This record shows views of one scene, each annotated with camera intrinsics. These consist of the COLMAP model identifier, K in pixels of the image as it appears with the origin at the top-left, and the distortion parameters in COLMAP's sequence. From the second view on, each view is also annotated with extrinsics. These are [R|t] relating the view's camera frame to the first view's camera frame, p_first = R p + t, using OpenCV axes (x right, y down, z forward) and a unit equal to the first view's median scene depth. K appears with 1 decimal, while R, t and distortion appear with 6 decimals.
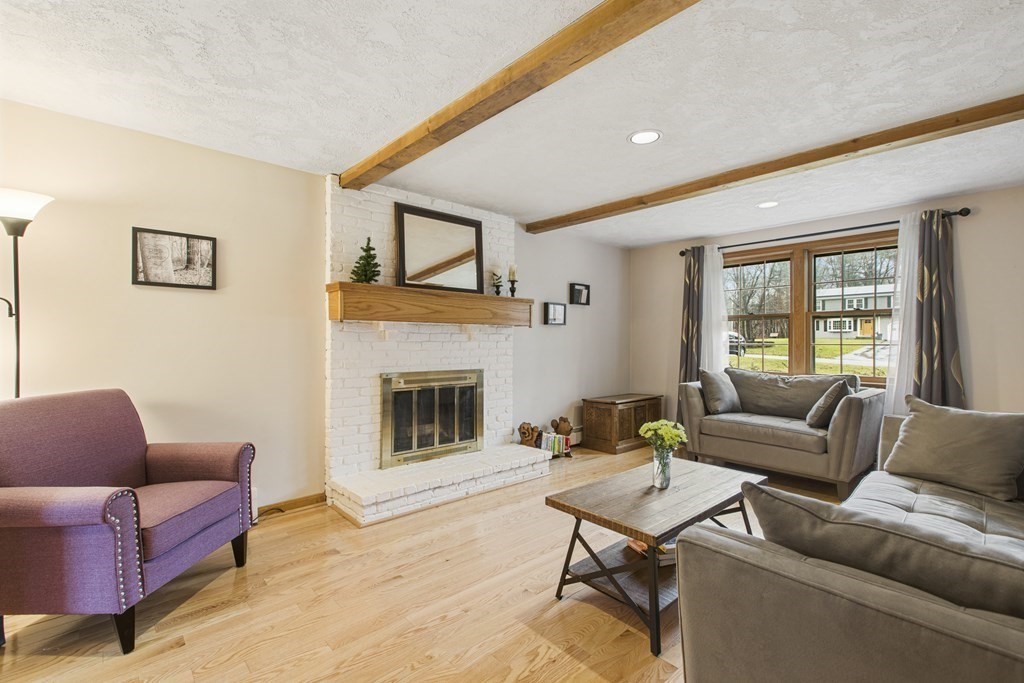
lens RADIAL K [[464.1, 0, 512.3], [0, 464.1, 340.2], [0, 0, 1]] dist [-0.003175, 0.002652]
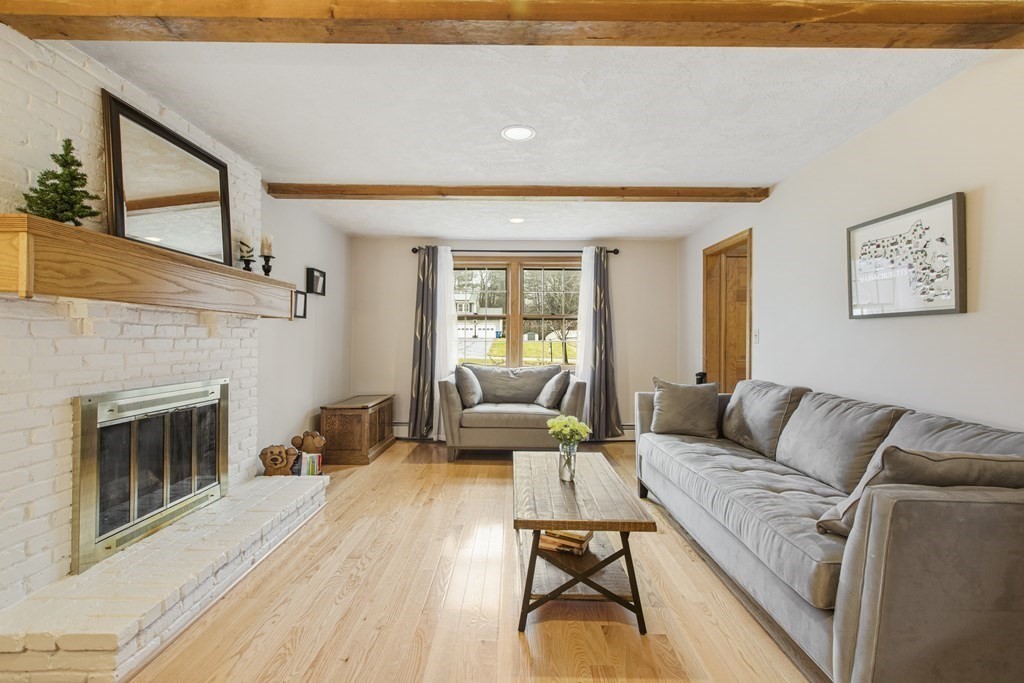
lens RADIAL K [[464.1, 0, 509.7], [0, 464.1, 339.9], [0, 0, 1]] dist [-0.003175, 0.002652]
pose [[0.667131, 0.000174, 0.744940, -0.304571], [-0.005160, 0.999977, 0.004387, 0.000116], [-0.744922, -0.006770, 0.667117, 0.229916]]
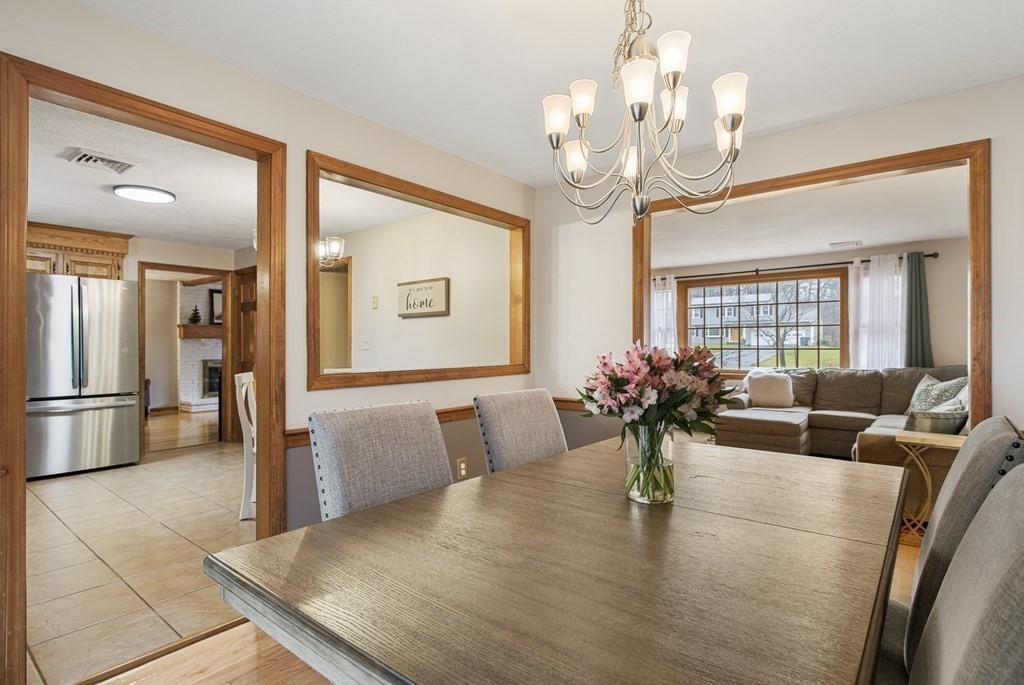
lens RADIAL K [[521.8, 0, 511.9], [0, 521.8, 346.5], [0, 0, 1]] dist [0.012109, 0.001991]
pose [[0.986099, -0.007472, 0.165988, 0.762183], [0.007933, 0.999966, -0.002111, 0.018821], [-0.165967, 0.003398, 0.986126, -1.757777]]
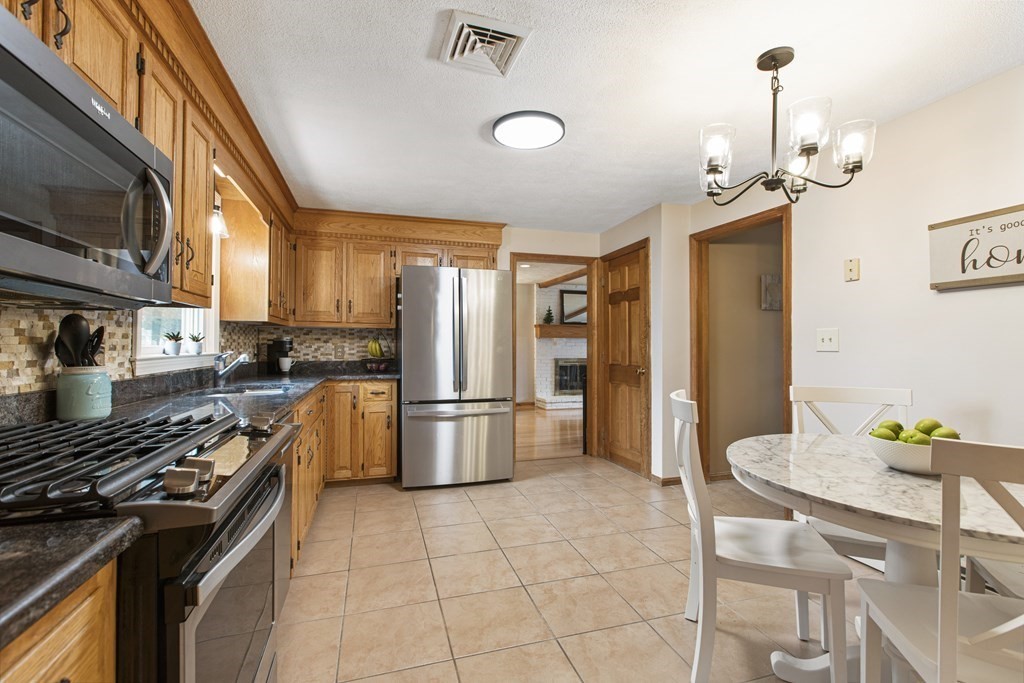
lens RADIAL K [[464.1, 0, 512.9], [0, 464.1, 341.1], [0, 0, 1]] dist [-0.003175, 0.002652]
pose [[0.912870, -0.011858, -0.408078, 0.476465], [0.006522, 0.999874, -0.014465, 0.012067], [0.408198, 0.010543, 0.912832, -1.234412]]
